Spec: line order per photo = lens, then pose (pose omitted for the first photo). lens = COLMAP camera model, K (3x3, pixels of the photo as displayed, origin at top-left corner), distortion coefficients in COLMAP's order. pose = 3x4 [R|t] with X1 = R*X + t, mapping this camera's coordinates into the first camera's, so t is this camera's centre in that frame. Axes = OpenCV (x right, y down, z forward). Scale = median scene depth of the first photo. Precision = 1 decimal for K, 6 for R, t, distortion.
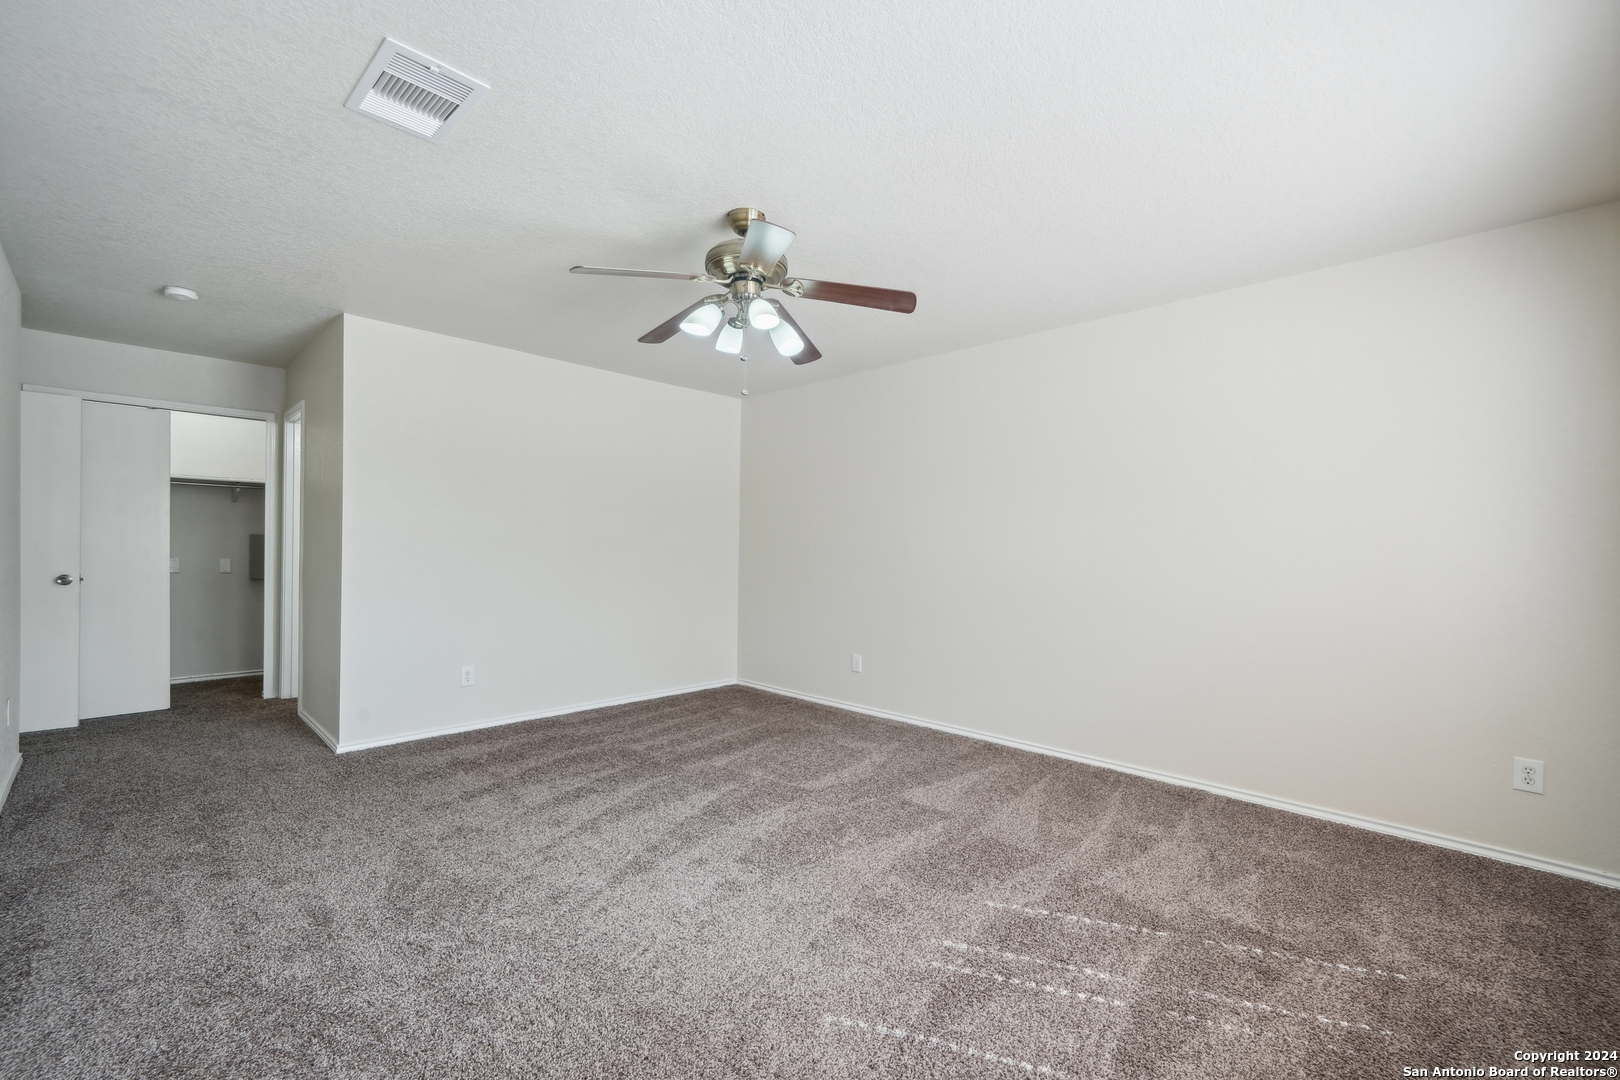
lens RADIAL K [[661.8, 0, 816.6], [0, 661.8, 555.5], [0, 0, 1]] dist [0.001904, 0.000278]
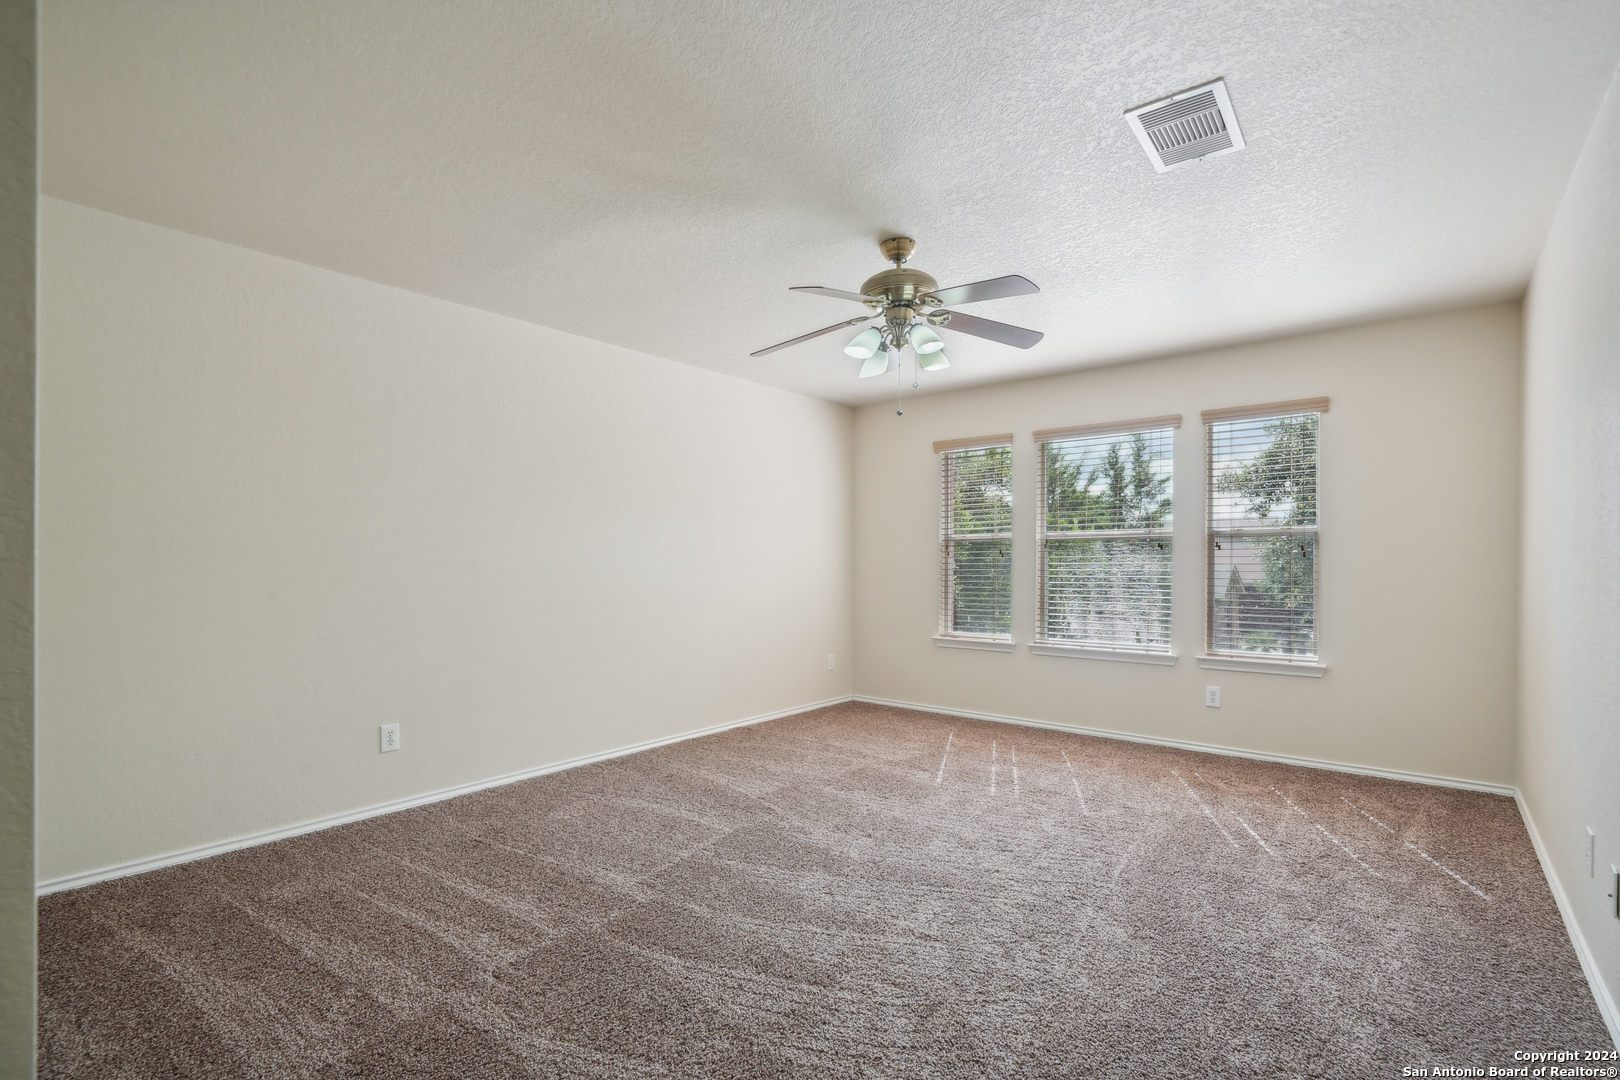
lens RADIAL K [[694.1, 0, 813.6], [0, 694.1, 563.9], [0, 0, 1]] dist [0.008508, 0.000305]
pose [[-0.013445, -0.021840, 0.999671, -1.011036], [0.012225, 0.999683, 0.022005, -0.029397], [-0.999835, 0.012517, -0.013174, 0.956994]]
